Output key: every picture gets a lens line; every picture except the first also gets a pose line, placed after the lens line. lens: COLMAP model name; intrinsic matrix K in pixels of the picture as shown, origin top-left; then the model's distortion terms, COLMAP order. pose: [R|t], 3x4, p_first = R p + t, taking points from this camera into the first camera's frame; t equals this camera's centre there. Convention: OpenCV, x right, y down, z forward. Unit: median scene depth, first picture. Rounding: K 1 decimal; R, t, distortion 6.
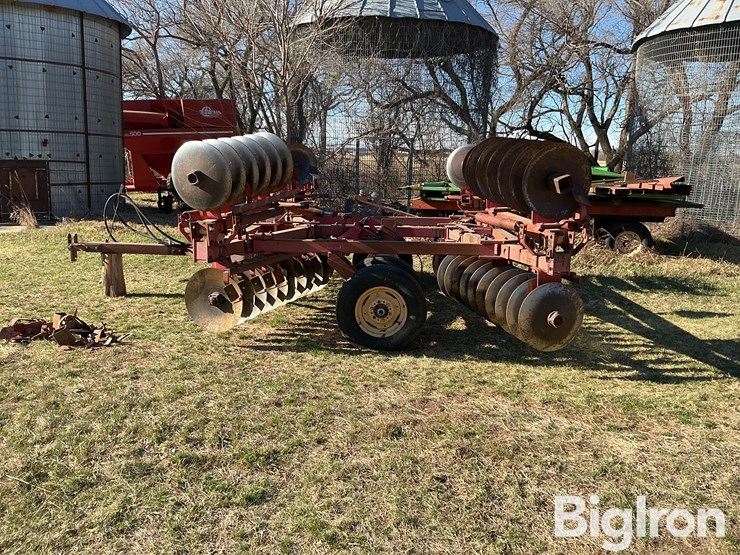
lens RADIAL K [[615.8, 0, 362.4], [0, 615.8, 275.9], [0, 0, 1]] dist [0.094218, -0.184775]
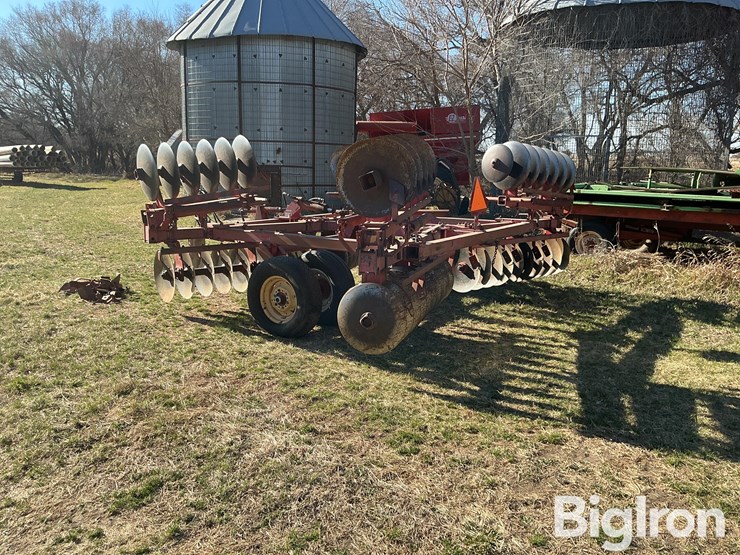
lens RADIAL K [[615.8, 0, 362.4], [0, 615.8, 275.9], [0, 0, 1]] dist [0.094218, -0.184775]
pose [[0.856467, 0.084481, -0.509242, 0.261947], [-0.089241, 0.995895, 0.015125, -0.004585], [0.508430, 0.032491, 0.860490, 0.055278]]
